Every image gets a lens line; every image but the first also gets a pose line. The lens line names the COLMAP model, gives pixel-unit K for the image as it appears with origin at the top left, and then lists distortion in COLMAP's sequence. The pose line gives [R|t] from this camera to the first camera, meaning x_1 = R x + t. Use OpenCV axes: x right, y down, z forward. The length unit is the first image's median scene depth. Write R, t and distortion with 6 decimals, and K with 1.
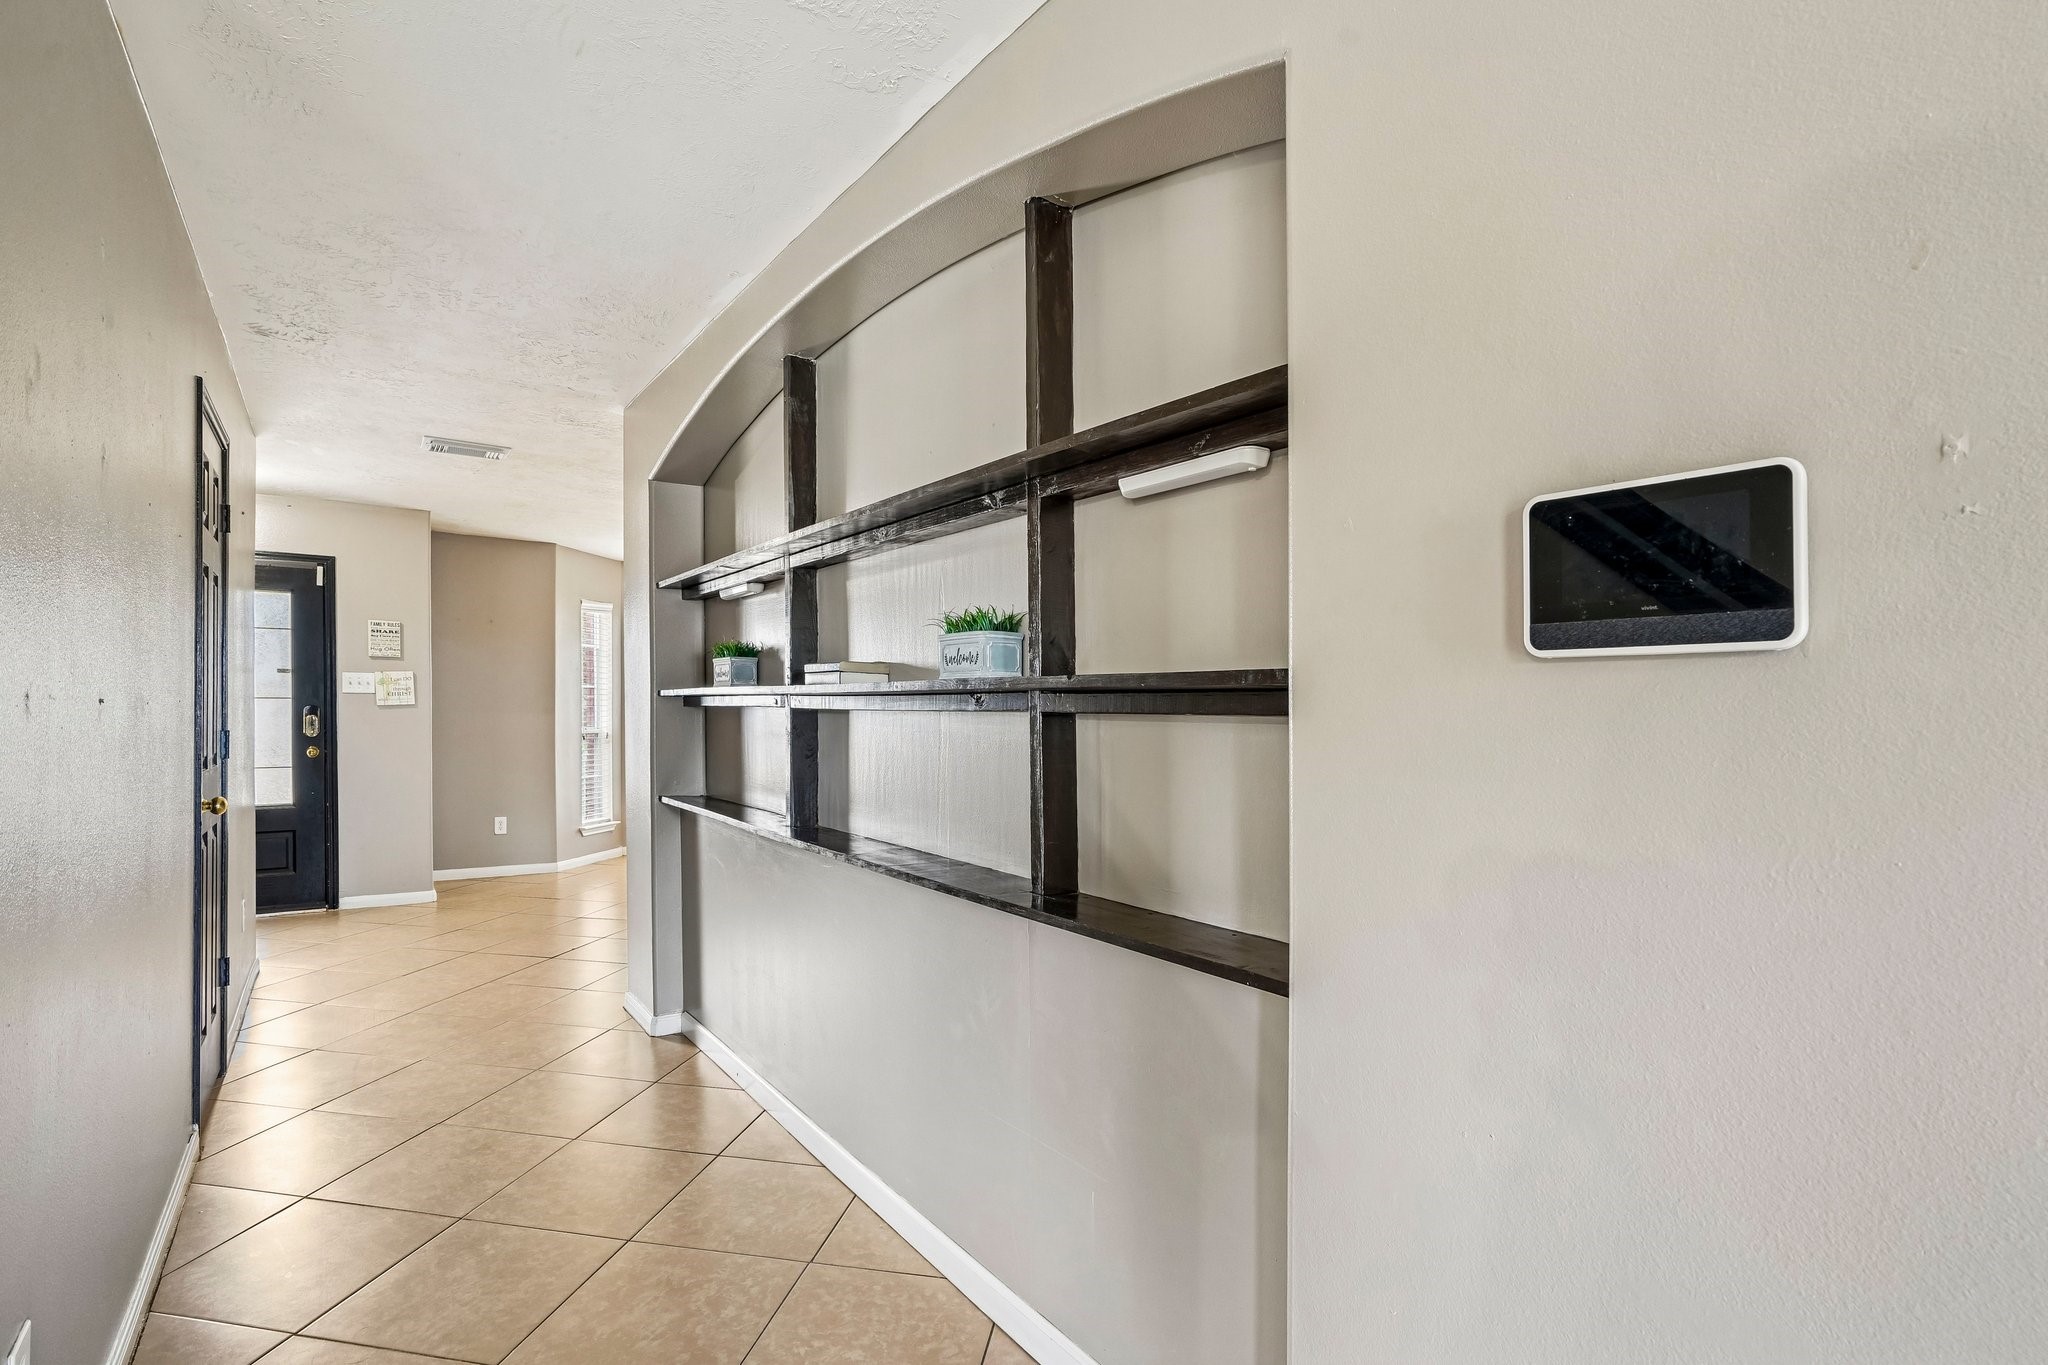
lens RADIAL K [[938.4, 0, 1026.5], [0, 938.4, 689.2], [0, 0, 1]] dist [-0.065603, 0.025495]
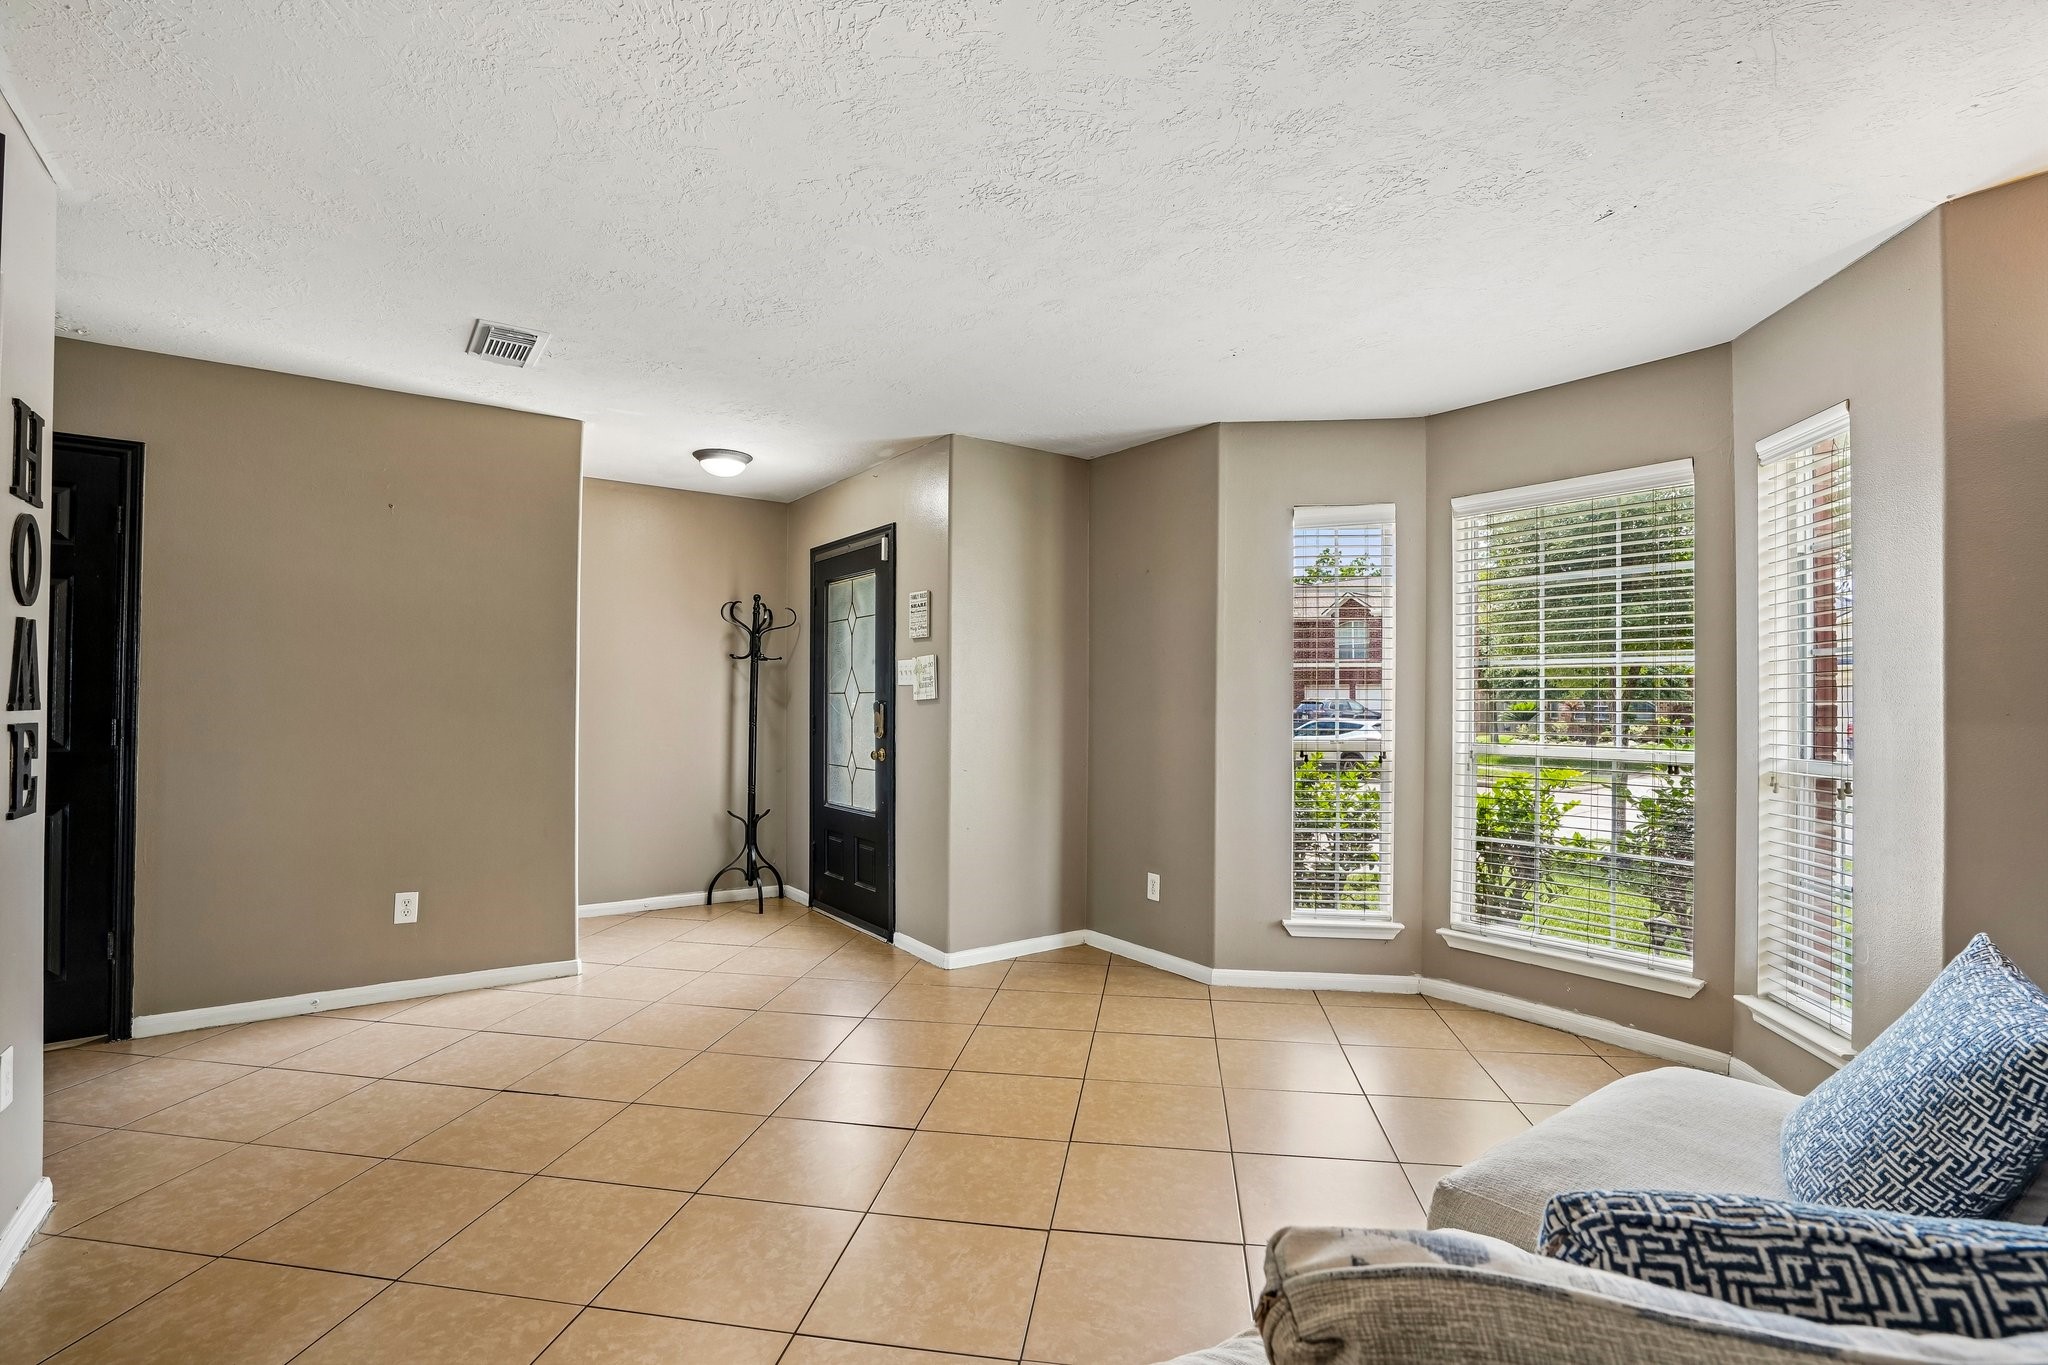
lens RADIAL K [[938.4, 0, 1026.5], [0, 938.4, 689.2], [0, 0, 1]] dist [-0.065603, 0.025495]
pose [[0.019944, -0.014260, -0.999699, 0.094090], [0.018261, 0.999737, -0.013897, 0.021095], [0.999634, -0.017978, 0.020199, 1.064451]]
